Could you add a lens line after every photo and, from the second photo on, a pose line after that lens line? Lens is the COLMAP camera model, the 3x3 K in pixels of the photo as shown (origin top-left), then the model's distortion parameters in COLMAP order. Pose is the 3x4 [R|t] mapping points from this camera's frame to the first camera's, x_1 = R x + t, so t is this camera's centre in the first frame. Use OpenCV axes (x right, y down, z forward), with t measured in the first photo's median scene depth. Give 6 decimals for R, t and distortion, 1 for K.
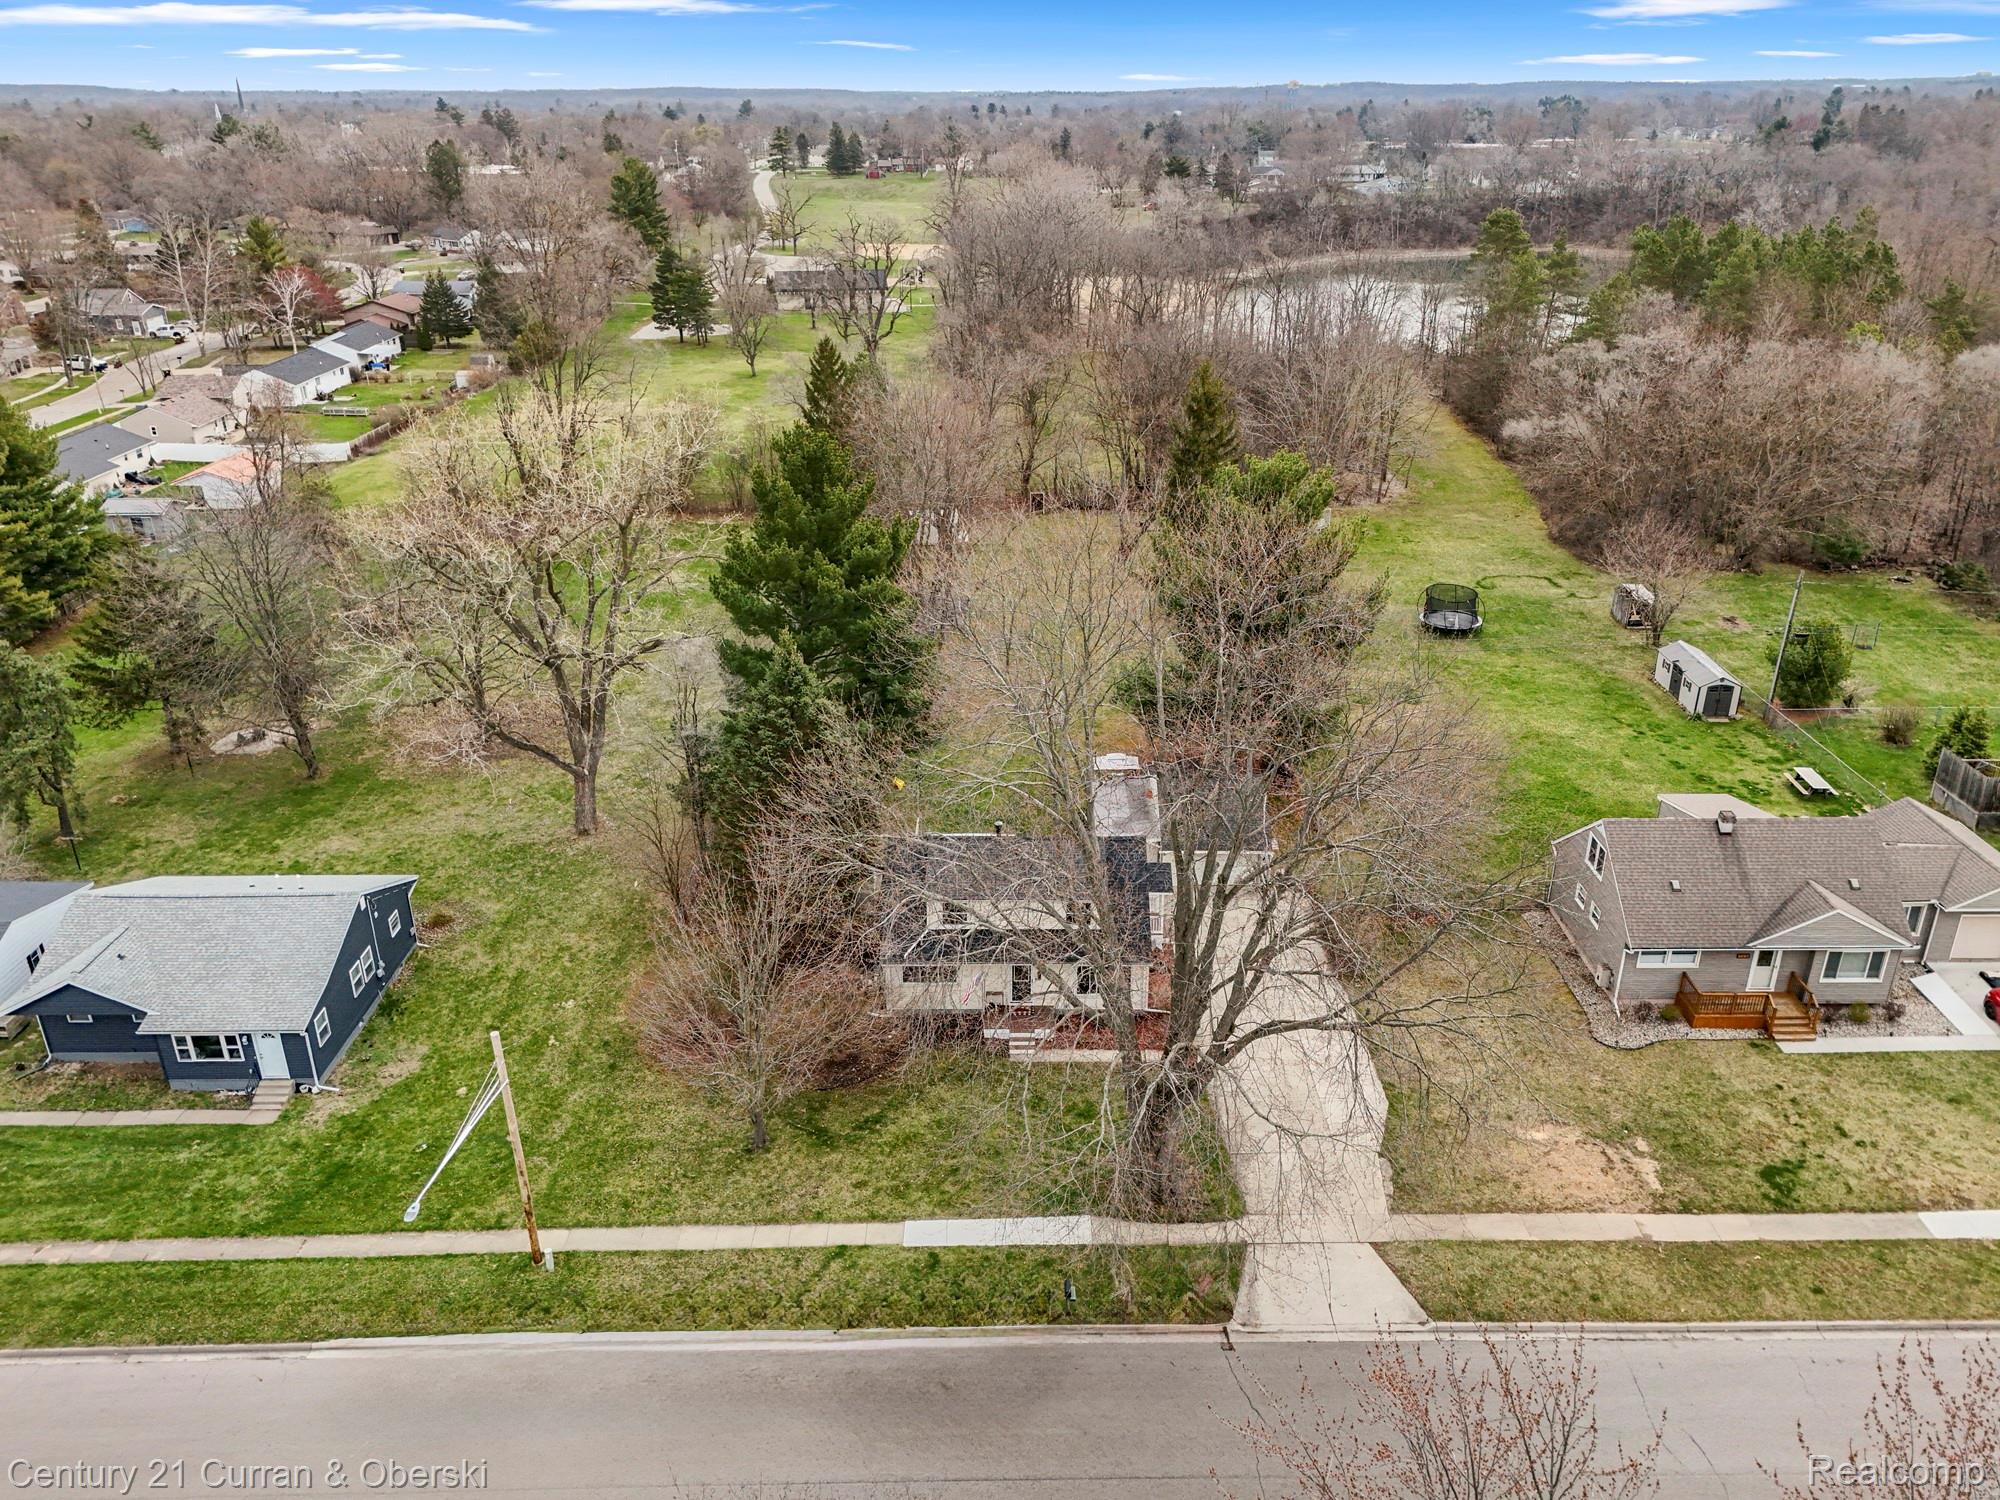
lens RADIAL K [[1459.3, 0, 1000.0], [0, 1459.3, 750.0], [0, 0, 1]] dist [0.076907, -0.067755]
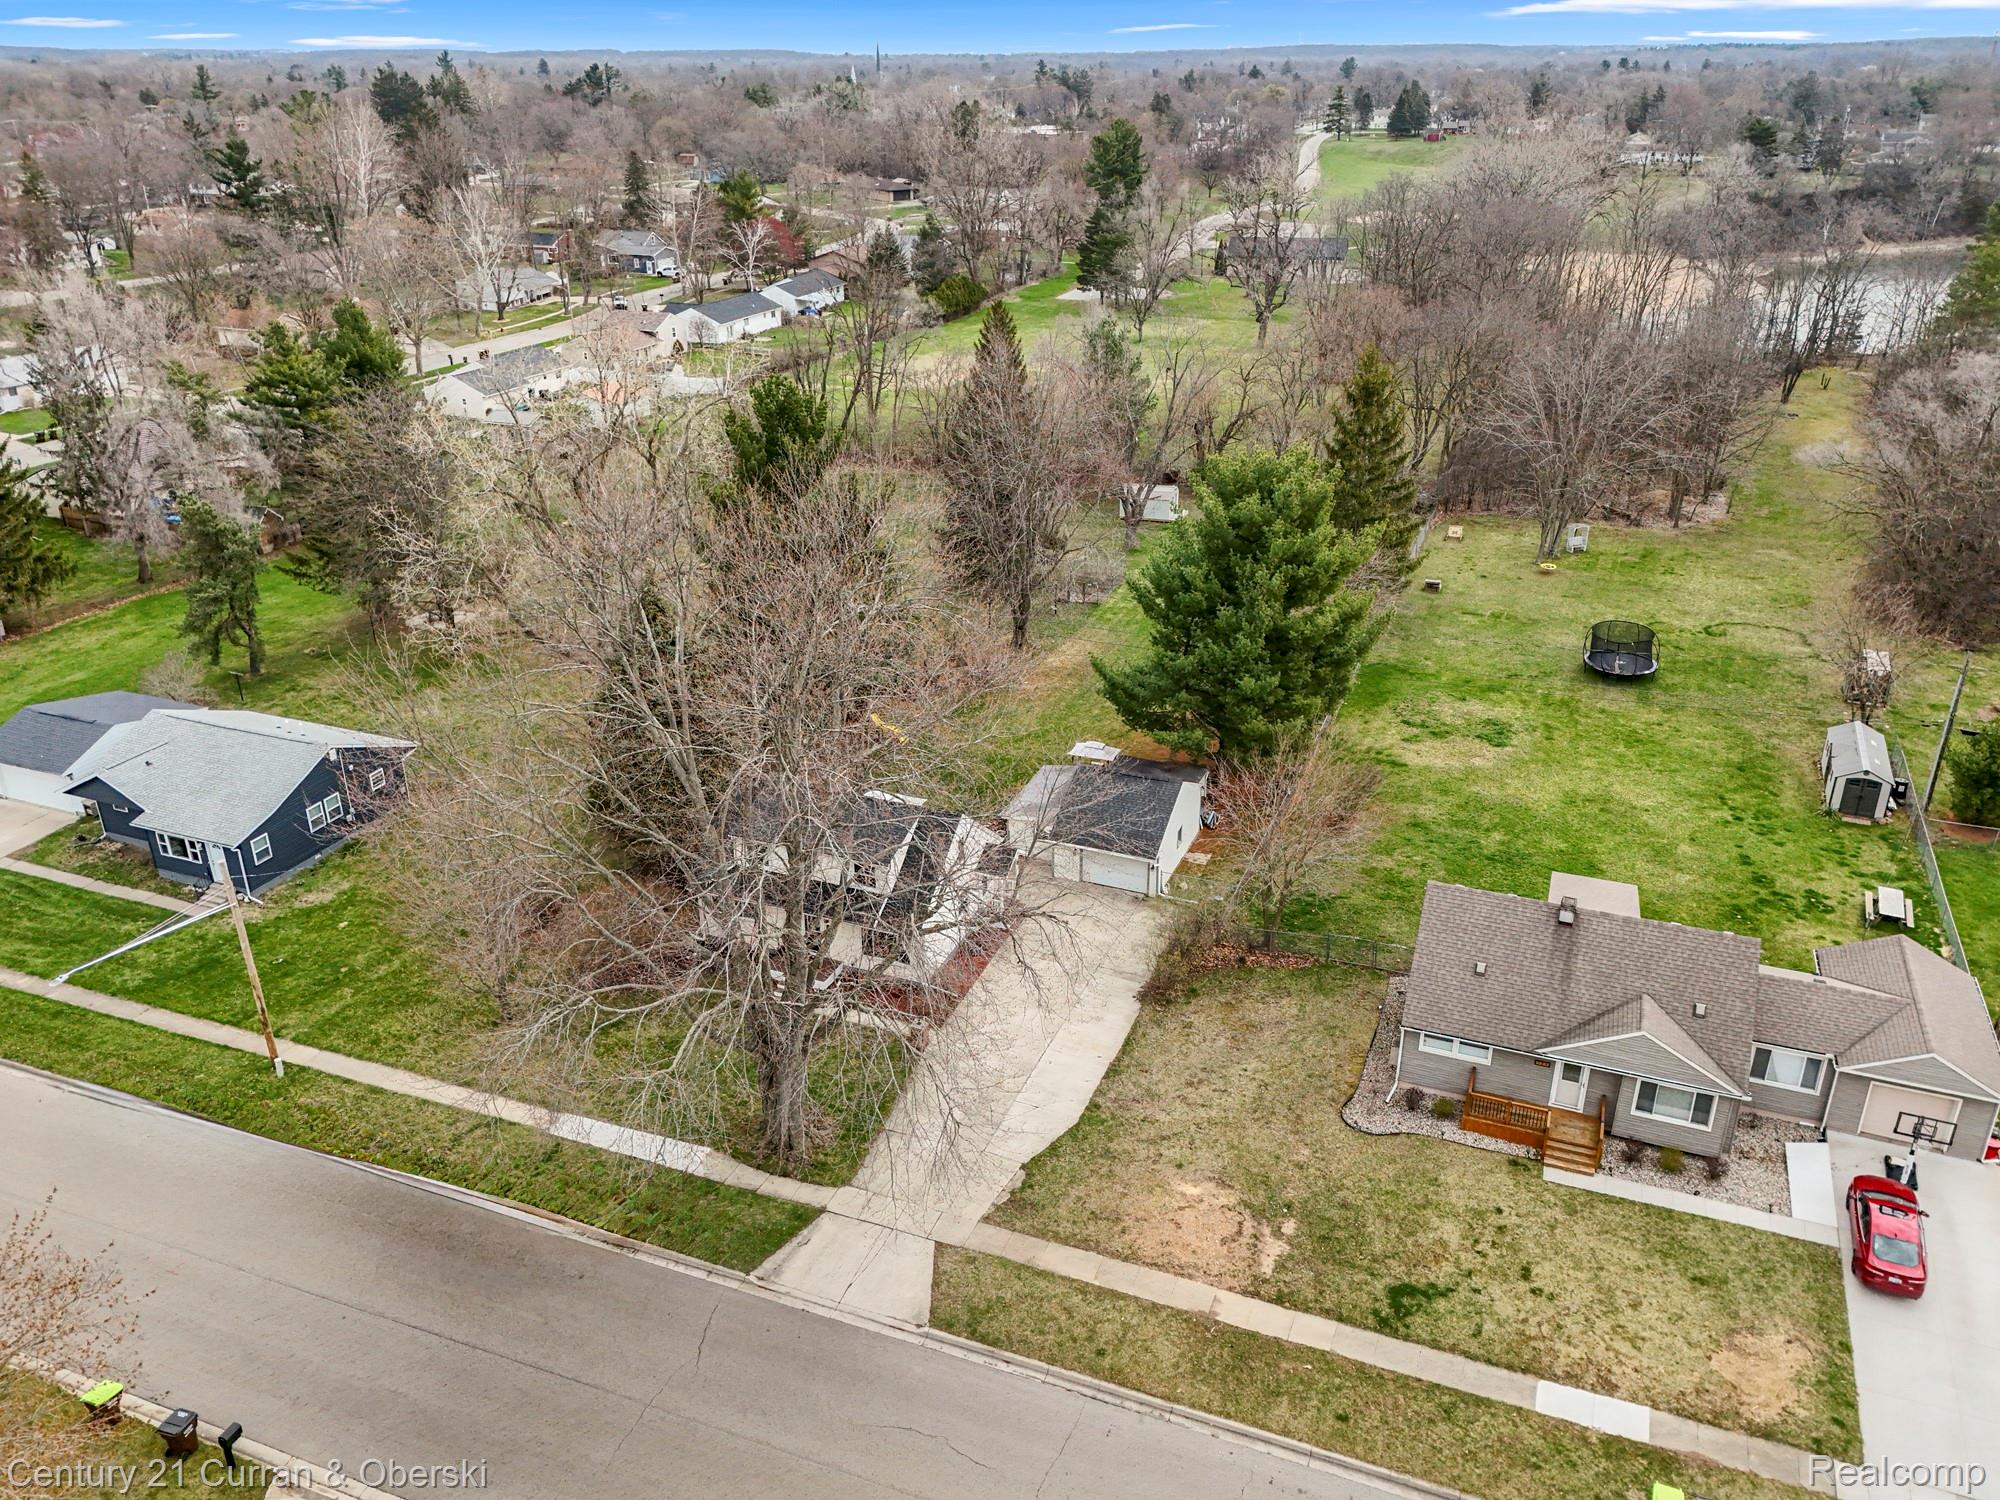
lens RADIAL K [[1507.3, 0, 1000.0], [0, 1507.3, 750.0], [0, 0, 1]] dist [0.062876, -0.044377]
pose [[0.926820, 0.156823, -0.341190, 0.482049], [-0.152843, 0.987492, 0.038701, -0.027857], [0.342992, 0.016280, 0.939197, 0.052920]]
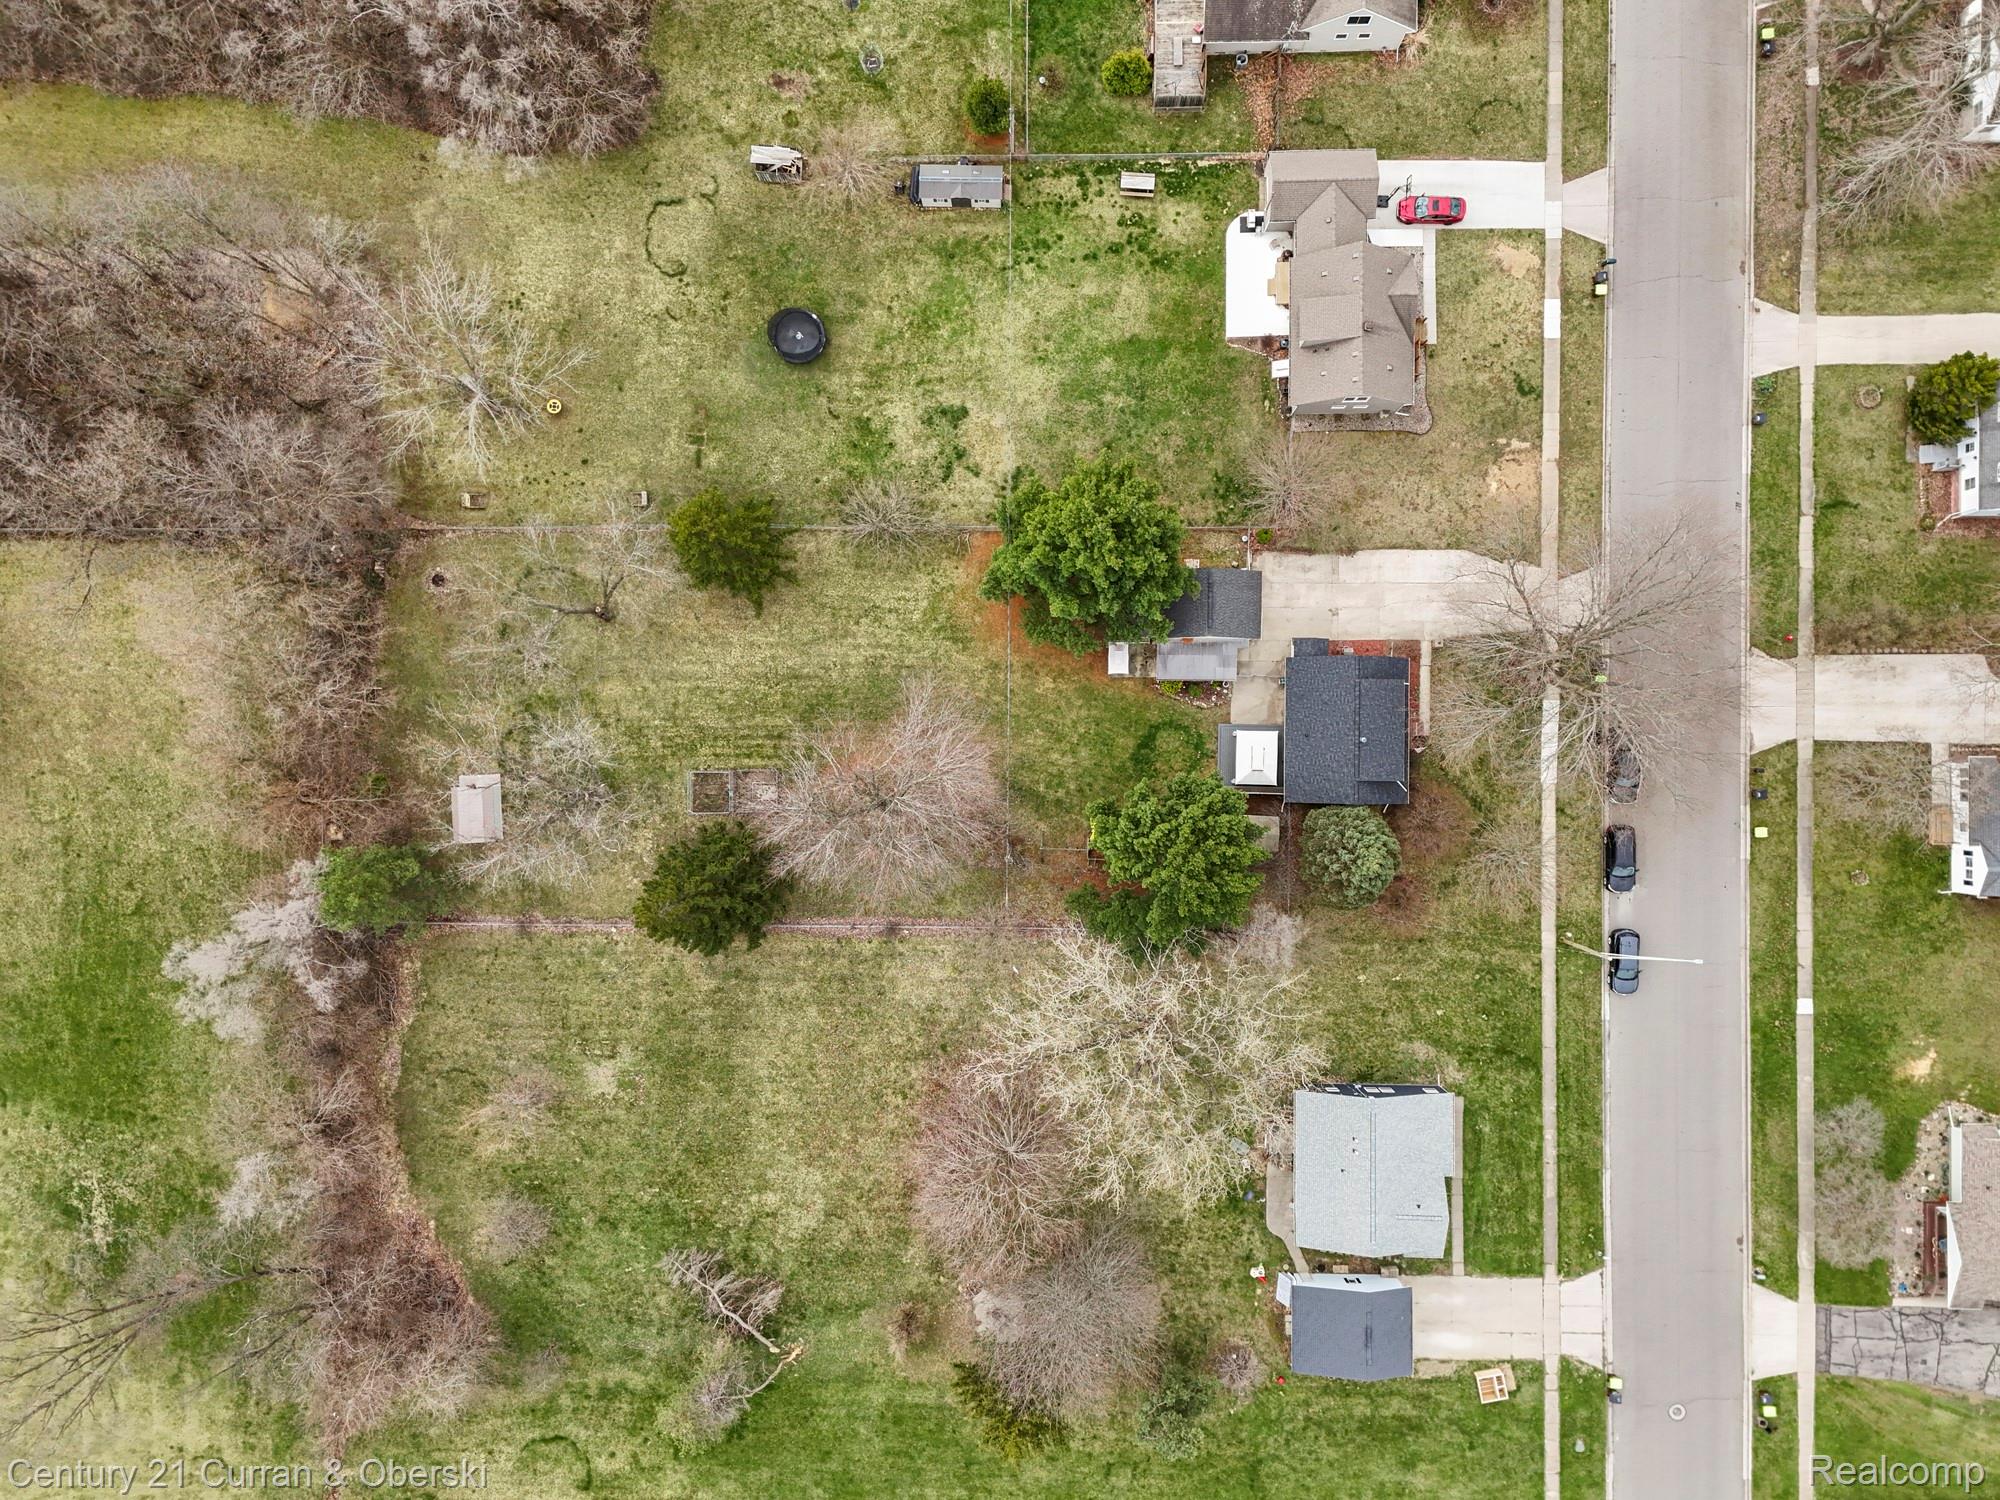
lens RADIAL K [[1467.4, 0, 1000.0], [0, 1467.4, 750.0], [0, 0, 1]] dist [0.062333, -0.040385]
pose [[-0.000032, -0.999903, 0.013948, -0.038796], [0.433428, 0.012556, 0.901101, -1.757807], [-0.901188, 0.006075, 0.433386, 0.649525]]
